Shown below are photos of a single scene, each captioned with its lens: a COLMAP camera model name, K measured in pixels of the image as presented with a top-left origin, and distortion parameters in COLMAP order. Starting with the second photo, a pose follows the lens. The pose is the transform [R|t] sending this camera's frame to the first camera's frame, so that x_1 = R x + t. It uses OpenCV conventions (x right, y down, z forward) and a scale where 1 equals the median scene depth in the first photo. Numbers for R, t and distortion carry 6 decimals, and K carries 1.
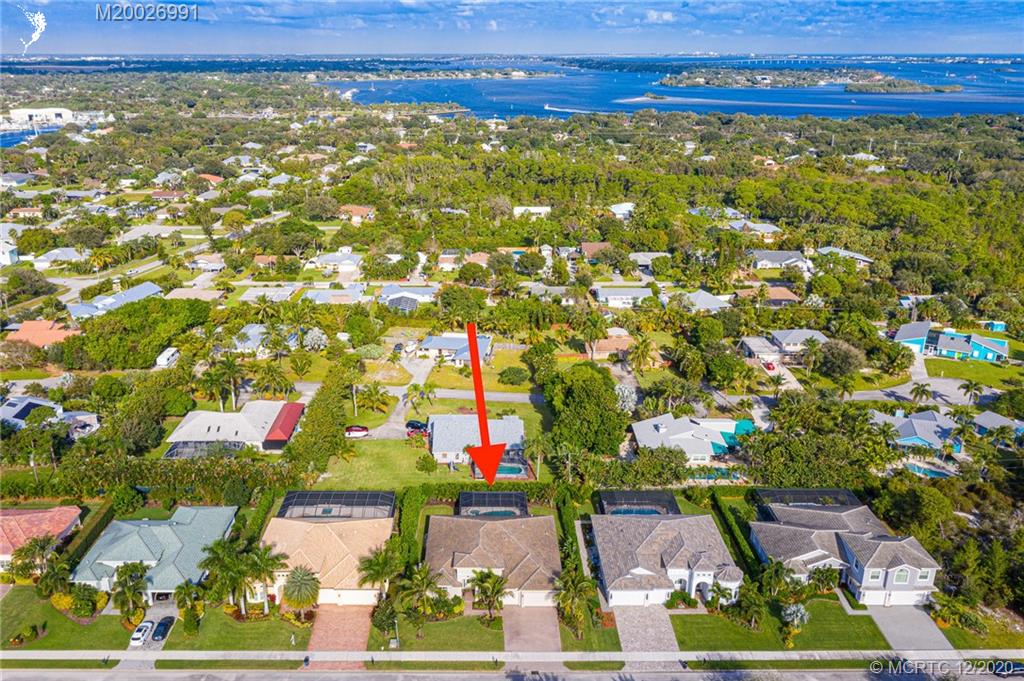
lens RADIAL K [[816.1, 0, 512.0], [0, 816.1, 340.5], [0, 0, 1]] dist [0.000142, -0.001765]
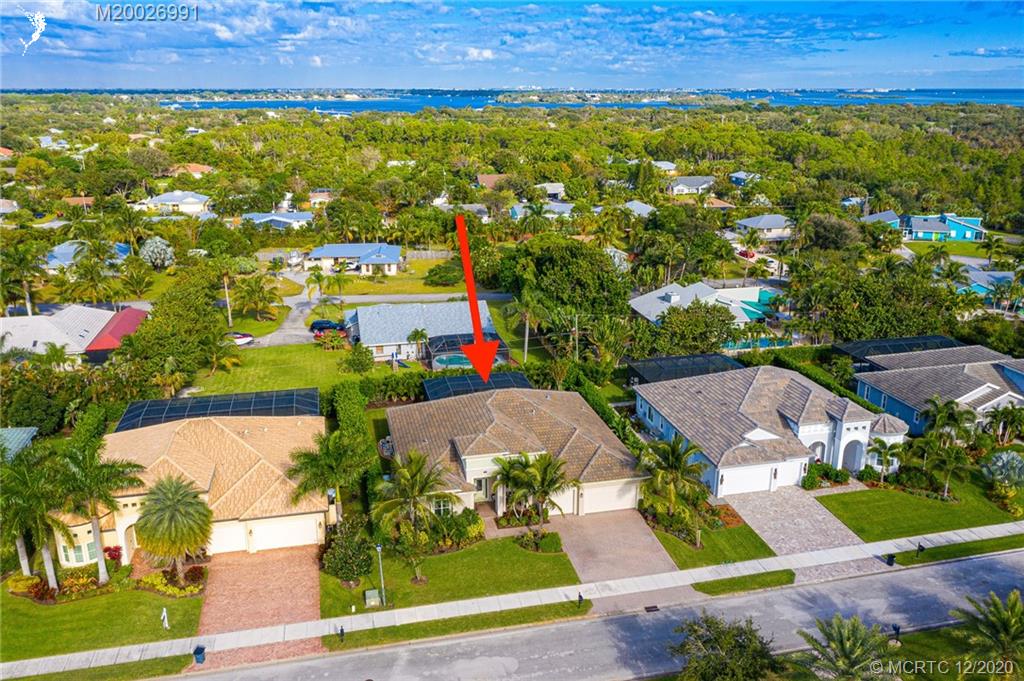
lens RADIAL K [[802.9, 0, 526.2], [0, 802.9, 339.9], [0, 0, 1]] dist [0.001677, 0.004492]
pose [[0.975912, -0.075470, 0.204693, -0.132383], [0.083232, 0.996092, -0.029563, 0.215177], [-0.201662, 0.045888, 0.978380, 0.441271]]
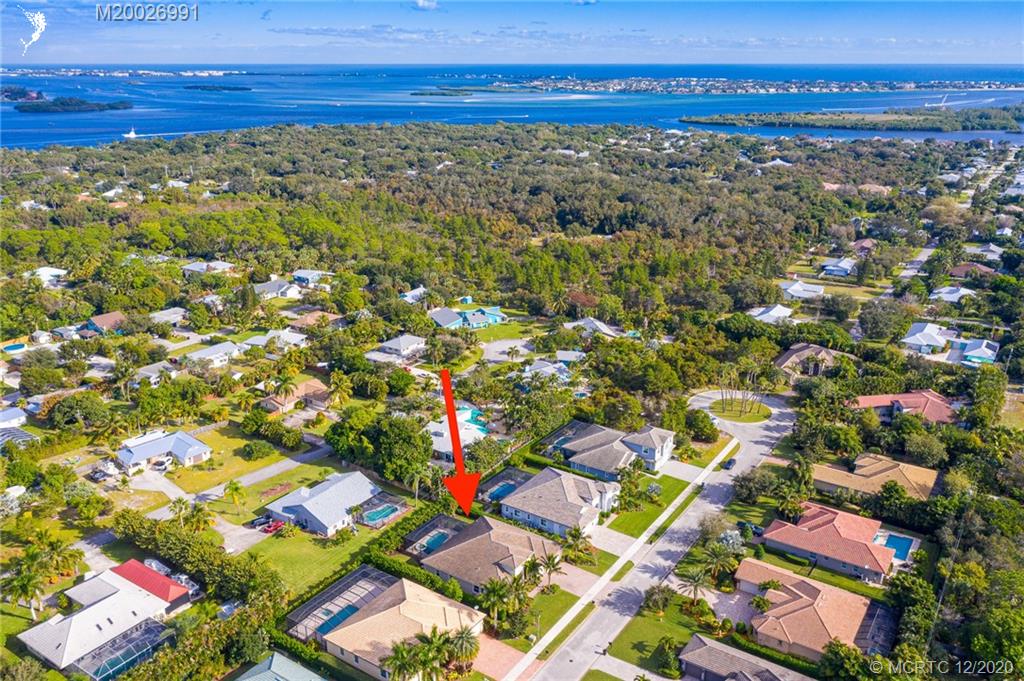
lens RADIAL K [[802.9, 0, 526.2], [0, 802.9, 339.9], [0, 0, 1]] dist [0.001677, 0.004492]
pose [[0.568229, -0.264835, 0.779088, -0.921739], [0.269850, 0.954408, 0.127615, -0.210358], [-0.777365, 0.137722, 0.613789, 0.170656]]
